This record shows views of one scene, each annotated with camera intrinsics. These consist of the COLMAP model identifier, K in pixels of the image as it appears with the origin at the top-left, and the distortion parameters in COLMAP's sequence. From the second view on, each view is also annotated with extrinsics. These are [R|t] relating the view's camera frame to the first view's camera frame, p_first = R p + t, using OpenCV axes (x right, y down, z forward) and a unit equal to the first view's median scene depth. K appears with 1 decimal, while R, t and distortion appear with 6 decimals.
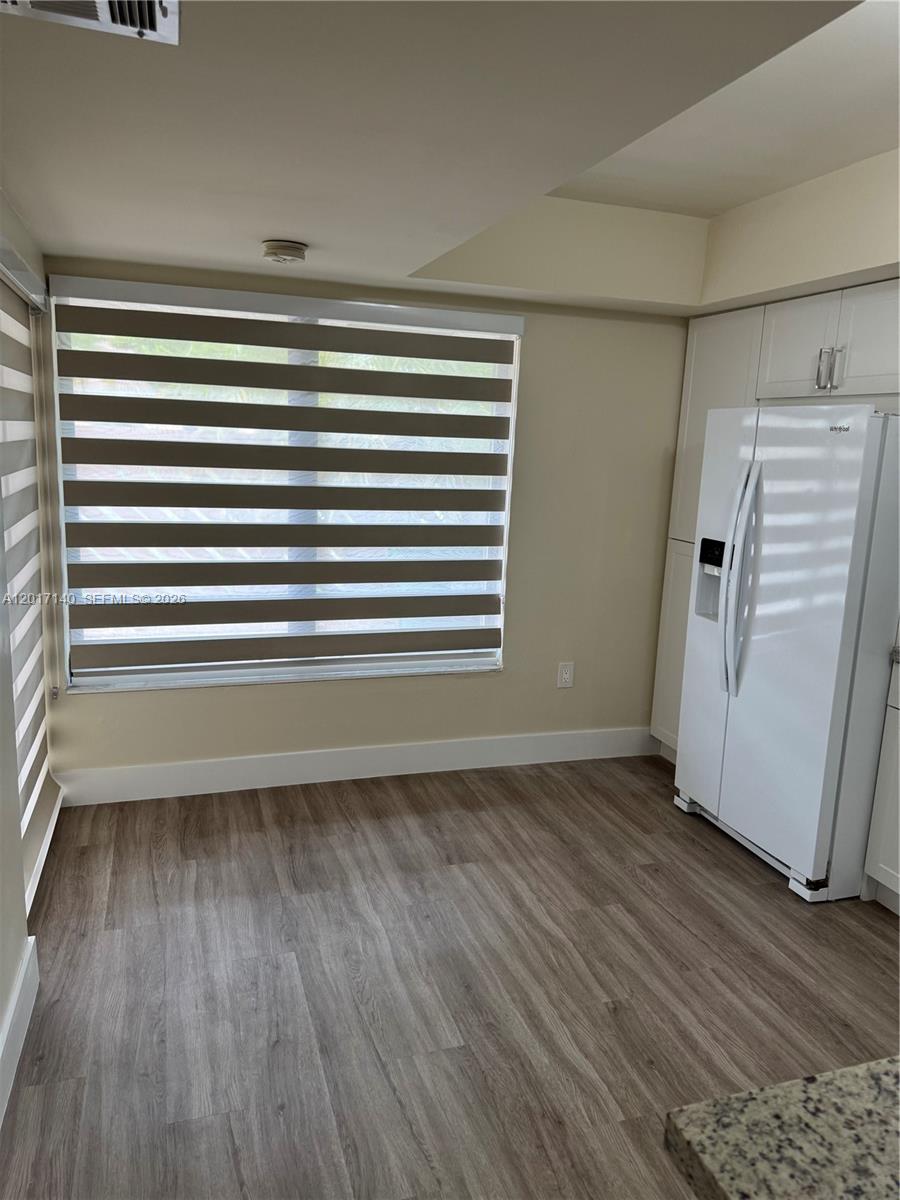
lens RADIAL K [[838.5, 0, 449.6], [0, 838.5, 598.4], [0, 0, 1]] dist [-0.020281, -0.010536]
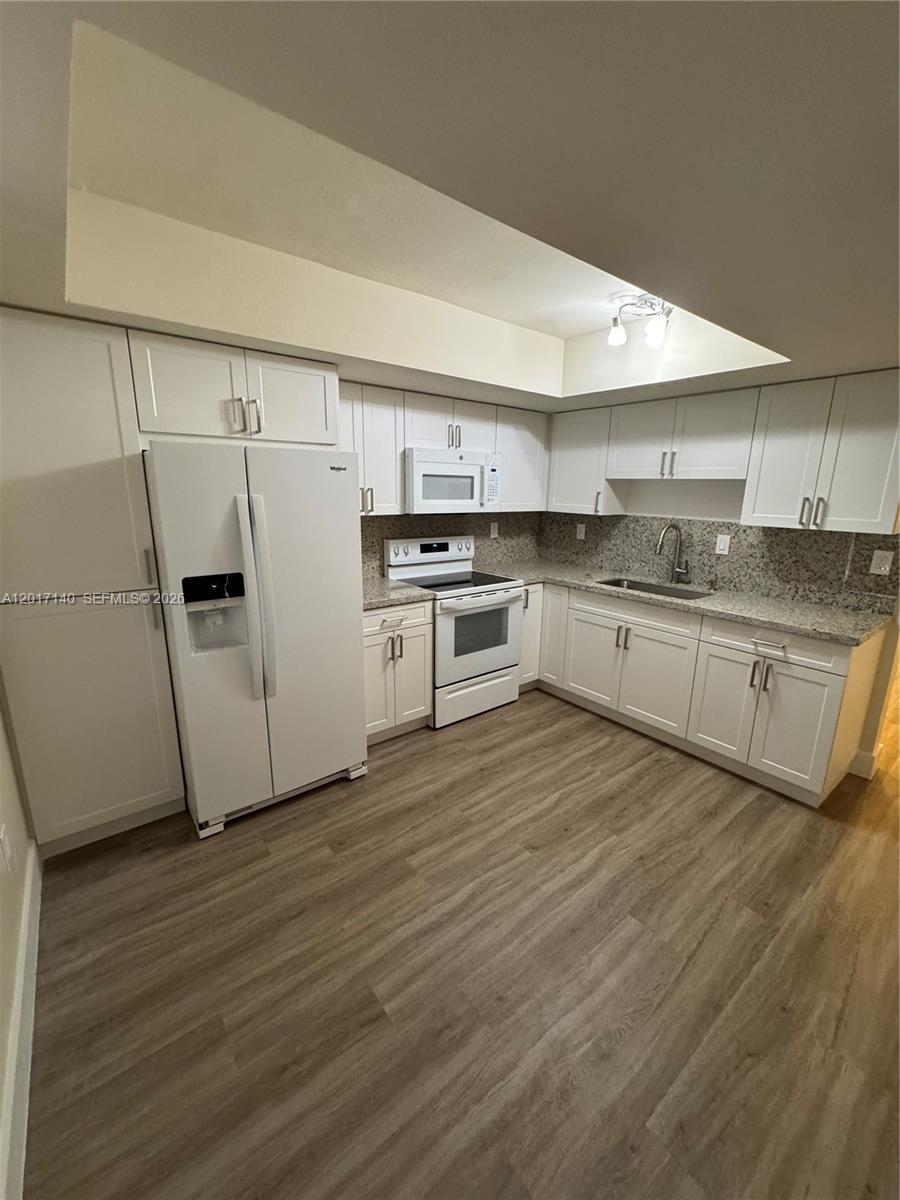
lens RADIAL K [[488.6, 0, 449.8], [0, 488.6, 588.3], [0, 0, 1]] dist [0.005384, -0.000270]
pose [[-0.343590, -0.244142, 0.906830, -0.409660], [0.144132, 0.940468, 0.307808, -0.245327], [-0.927993, 0.236463, -0.287947, 1.130056]]
